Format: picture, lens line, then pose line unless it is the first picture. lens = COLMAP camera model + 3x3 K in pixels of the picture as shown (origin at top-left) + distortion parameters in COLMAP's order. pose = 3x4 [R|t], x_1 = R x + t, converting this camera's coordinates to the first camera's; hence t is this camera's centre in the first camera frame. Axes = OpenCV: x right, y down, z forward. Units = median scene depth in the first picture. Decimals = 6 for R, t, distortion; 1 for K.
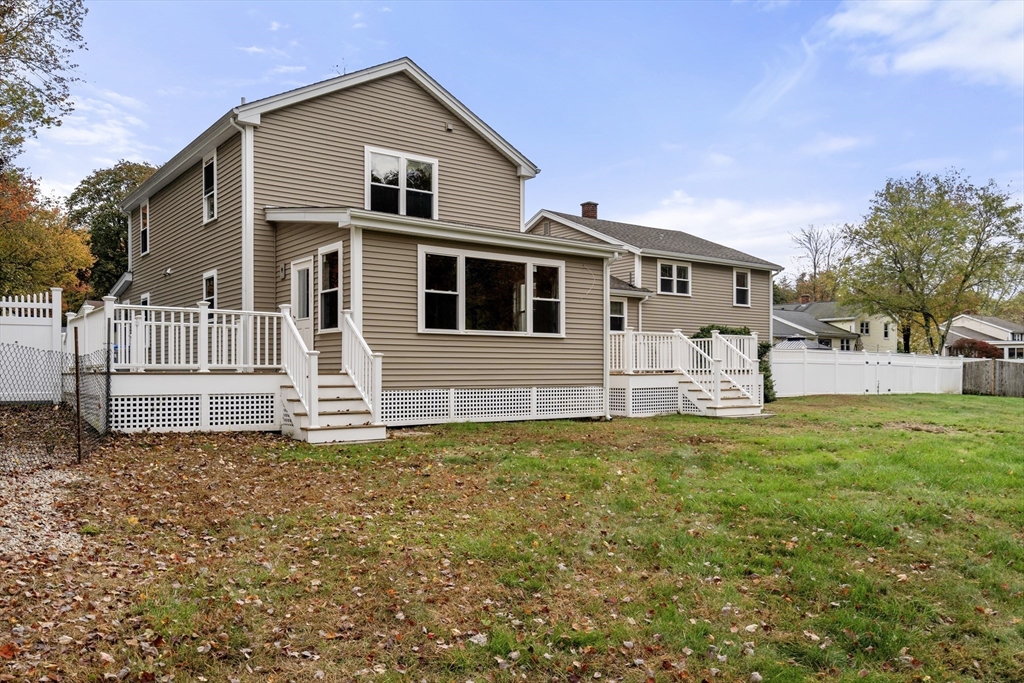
lens RADIAL K [[780.3, 0, 518.1], [0, 780.3, 362.5], [0, 0, 1]] dist [0.006101, -0.000774]
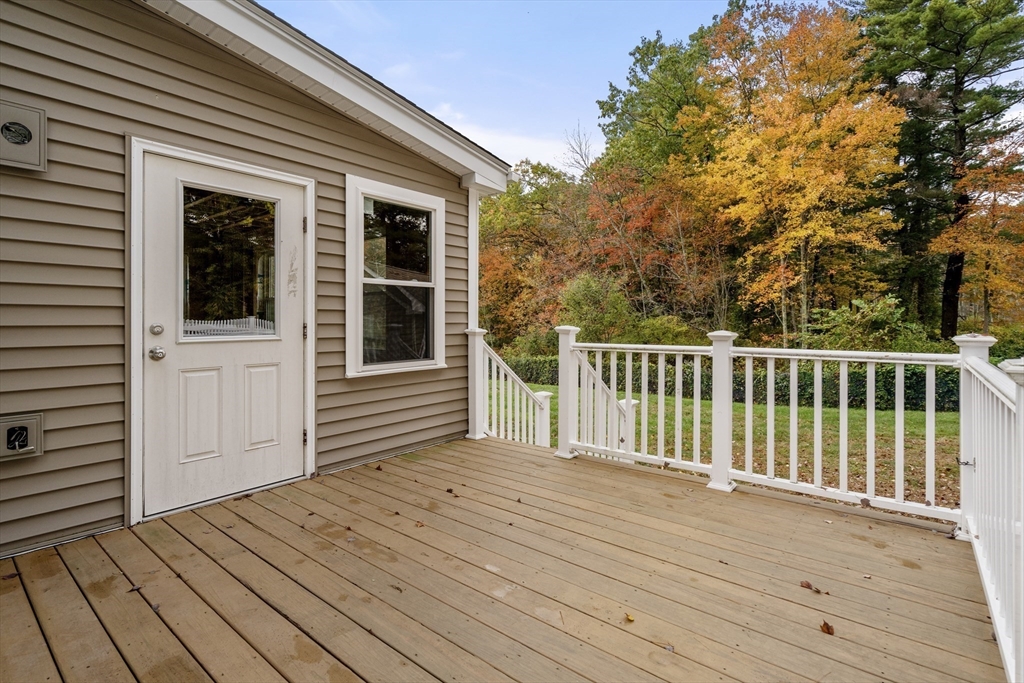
lens RADIAL K [[476.3, 0, 528.3], [0, 476.3, 314.8], [0, 0, 1]] dist [-0.002553, -0.000231]
pose [[-0.243403, 0.005543, 0.969910, -0.239401], [-0.009911, 0.999917, -0.008202, -0.031121], [-0.969875, -0.011610, -0.243328, 0.437323]]
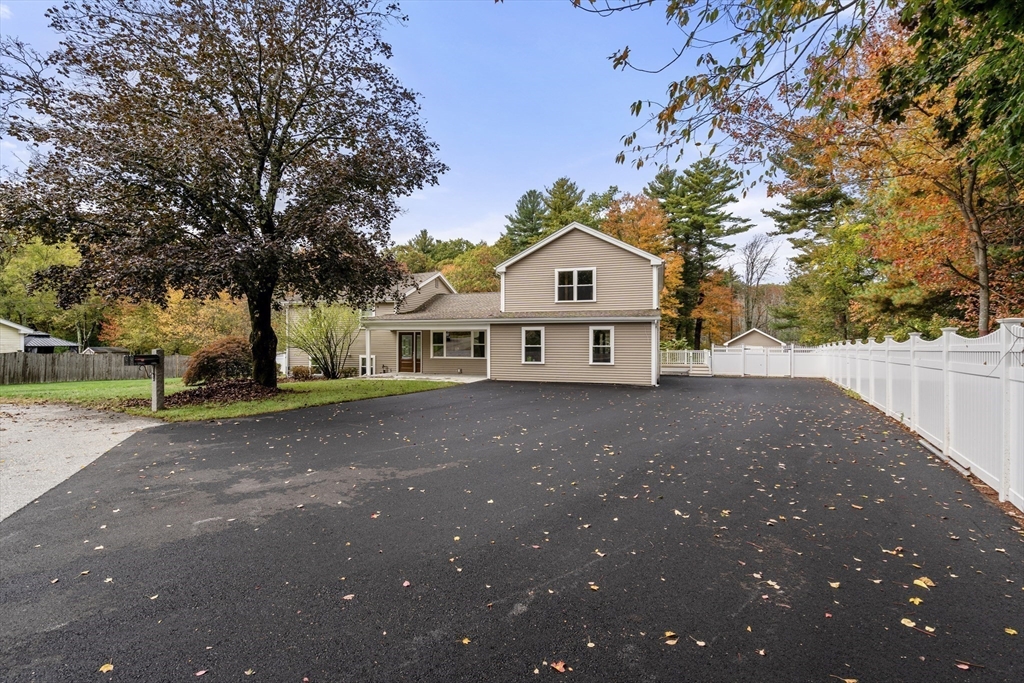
lens RADIAL K [[476.3, 0, 512.1], [0, 476.3, 343.2], [0, 0, 1]] dist [-0.002553, -0.000231]
pose [[-0.579978, 0.000425, 0.814632, -0.502534], [-0.002803, 0.999993, -0.002517, -0.033997], [-0.814627, -0.003743, -0.579973, 0.858988]]
